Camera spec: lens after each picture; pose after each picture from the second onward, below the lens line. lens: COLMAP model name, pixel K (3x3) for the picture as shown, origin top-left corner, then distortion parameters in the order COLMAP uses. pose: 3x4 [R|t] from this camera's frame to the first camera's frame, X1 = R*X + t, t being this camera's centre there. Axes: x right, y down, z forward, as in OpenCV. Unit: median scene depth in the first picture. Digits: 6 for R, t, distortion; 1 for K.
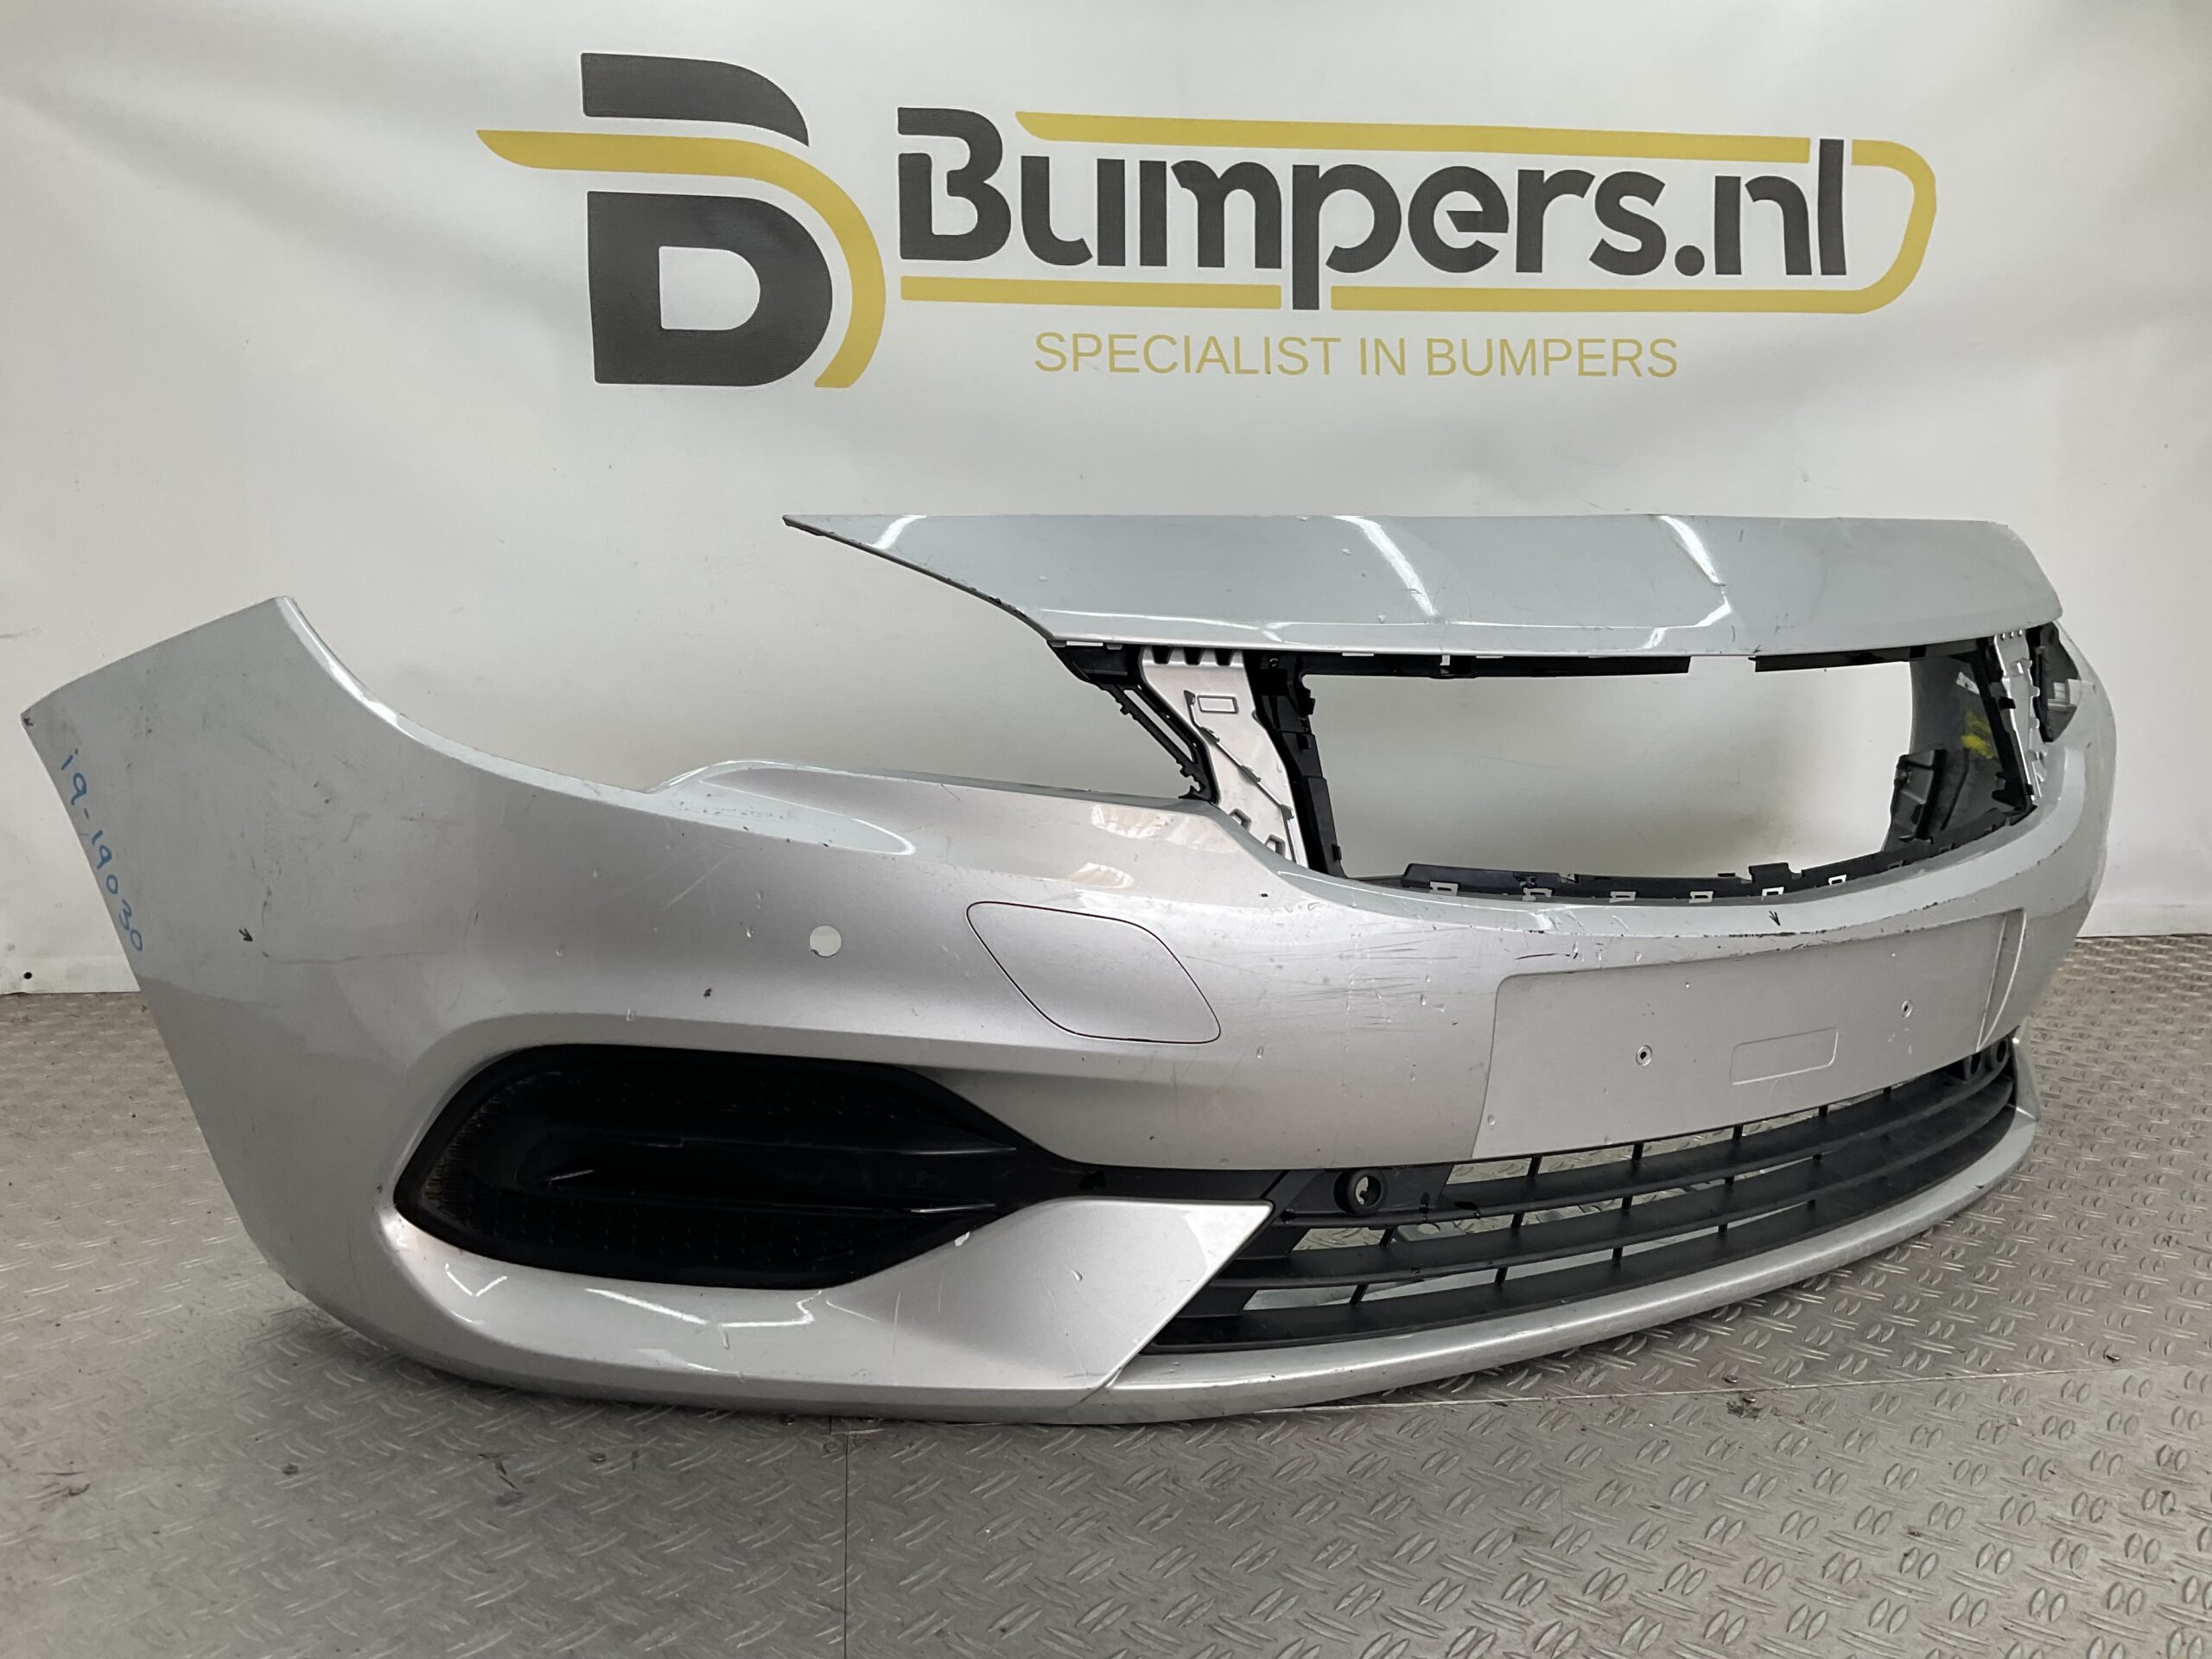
lens RADIAL K [[1788.4, 0, 1100.9], [0, 1788.4, 824.5], [0, 0, 1]] dist [0.152308, -0.291824]
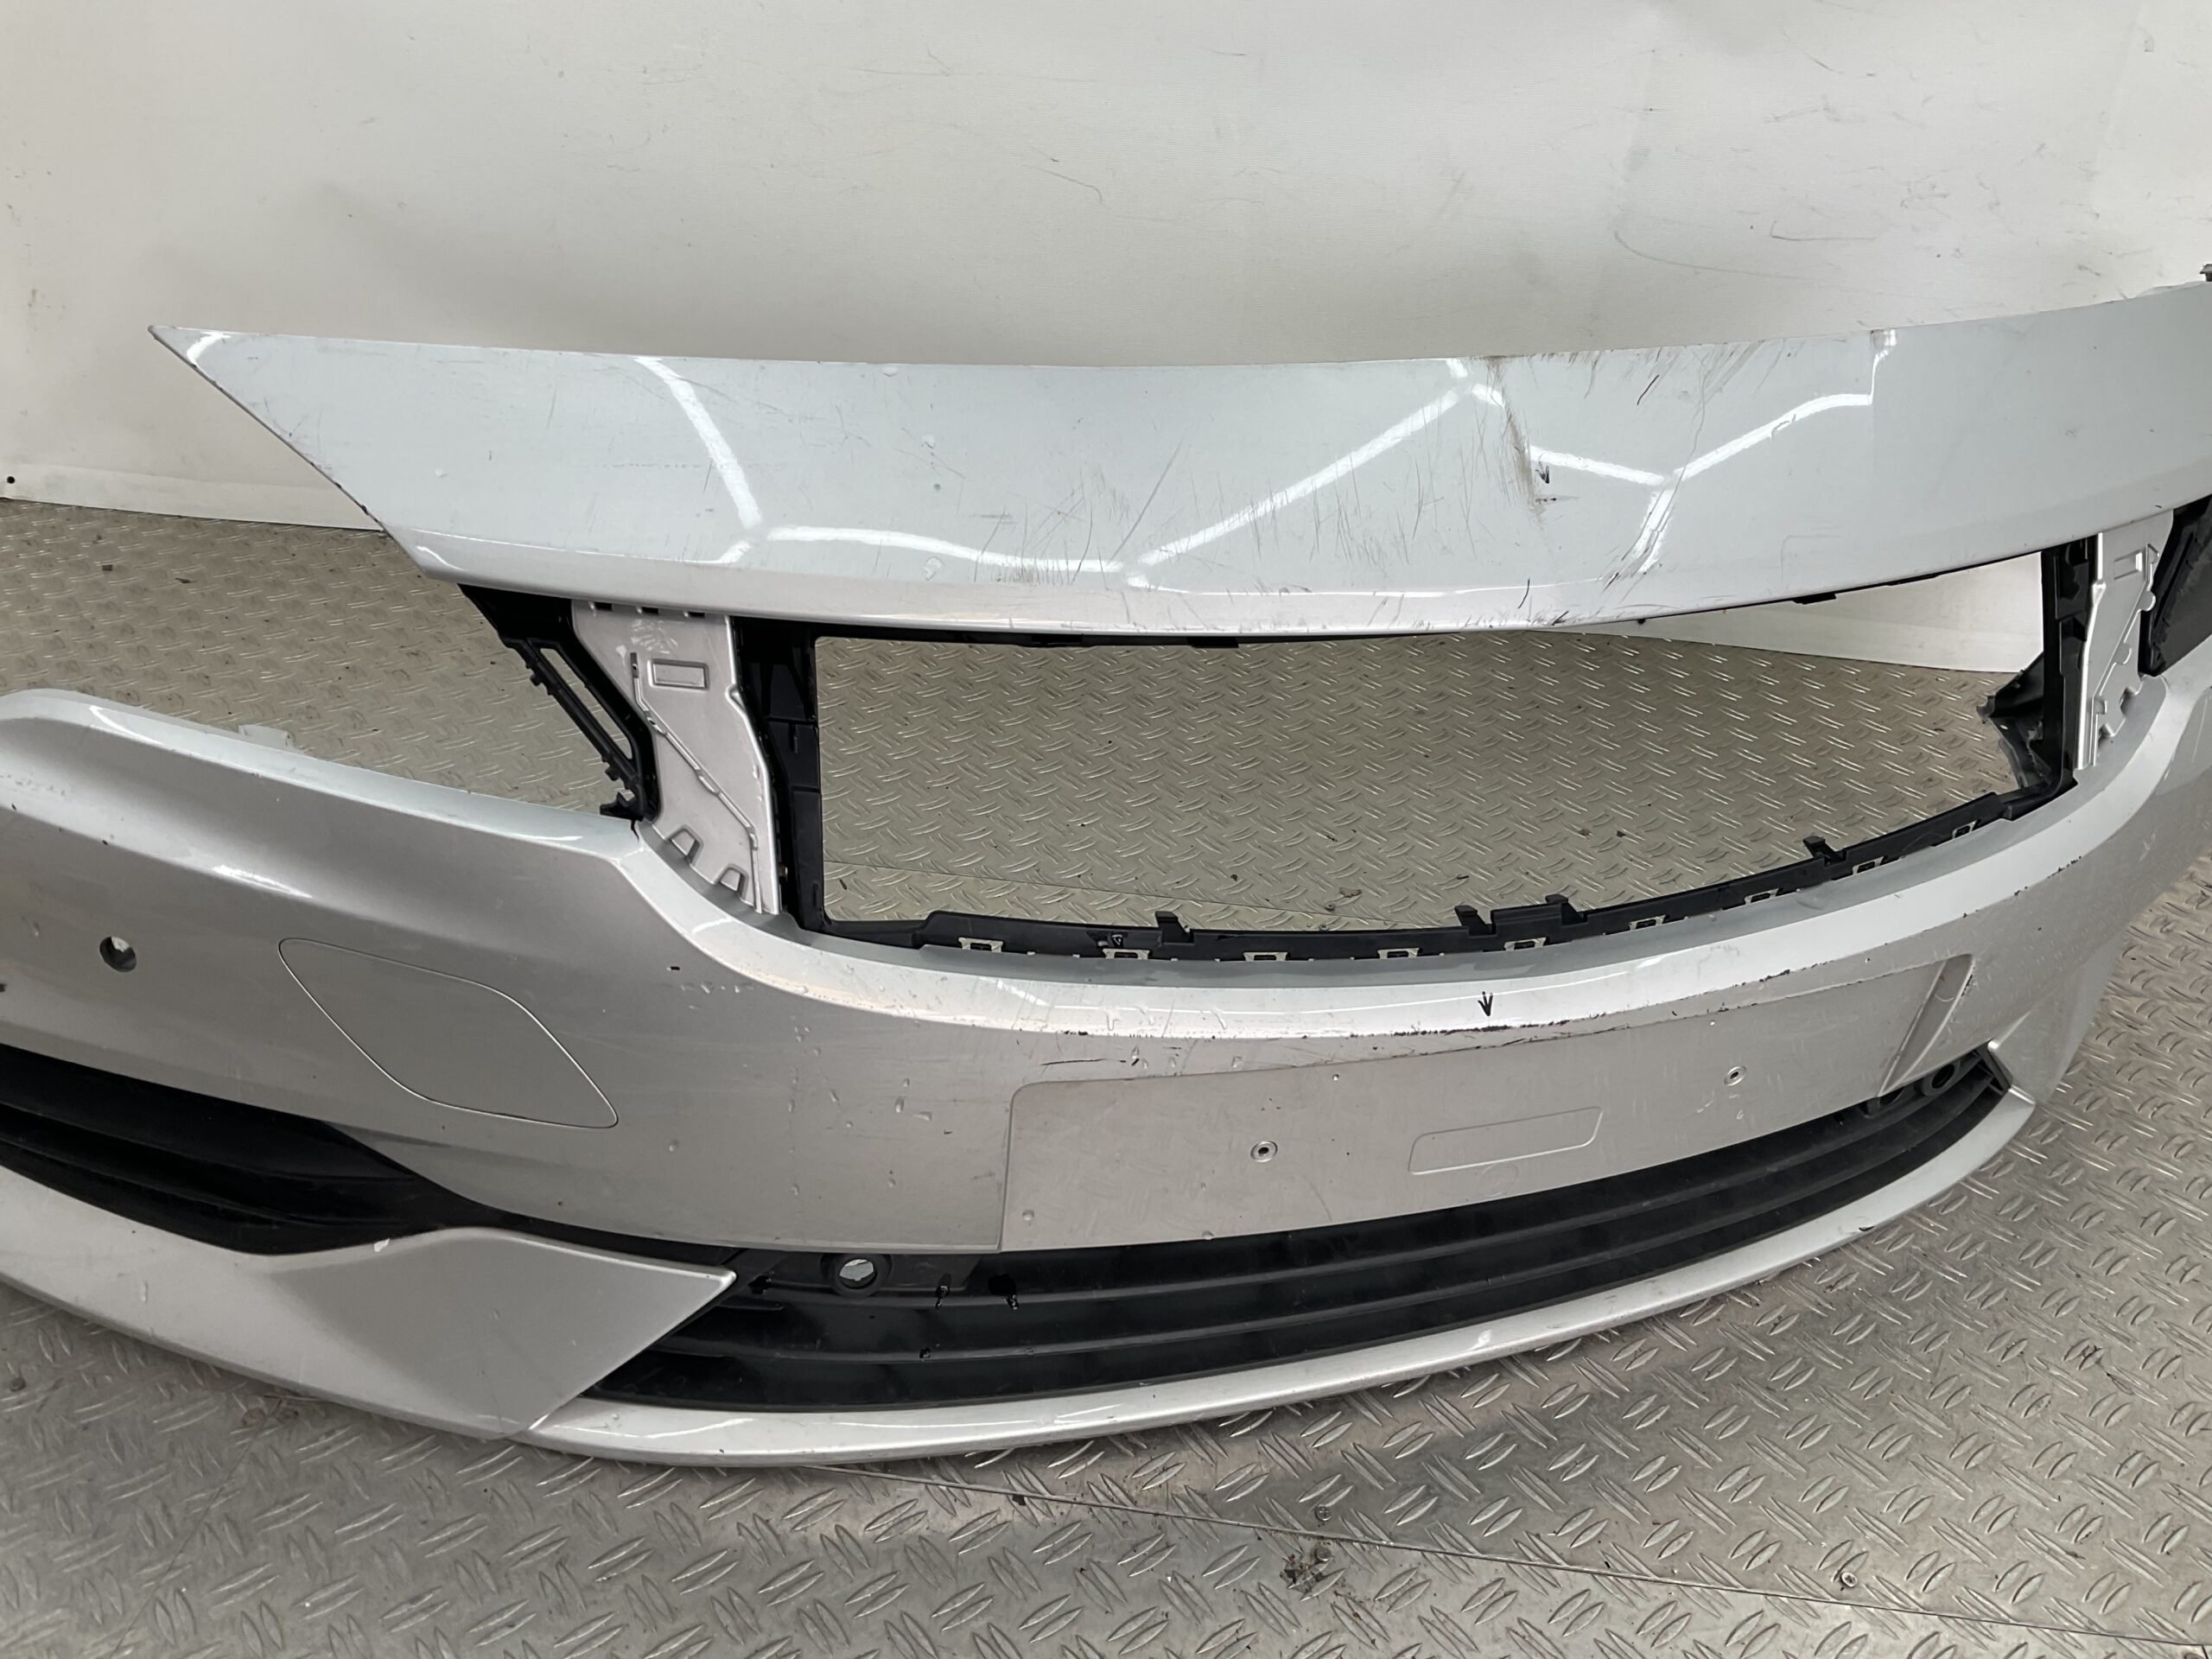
lens RADIAL K [[1788.4, 0, 1100.9], [0, 1788.4, 824.5], [0, 0, 1]] dist [0.152308, -0.291824]
pose [[0.967214, 0.159597, -0.197549, 0.382270], [-0.075876, 0.923938, 0.374942, -0.296679], [0.242363, -0.347660, 0.905756, 0.361518]]
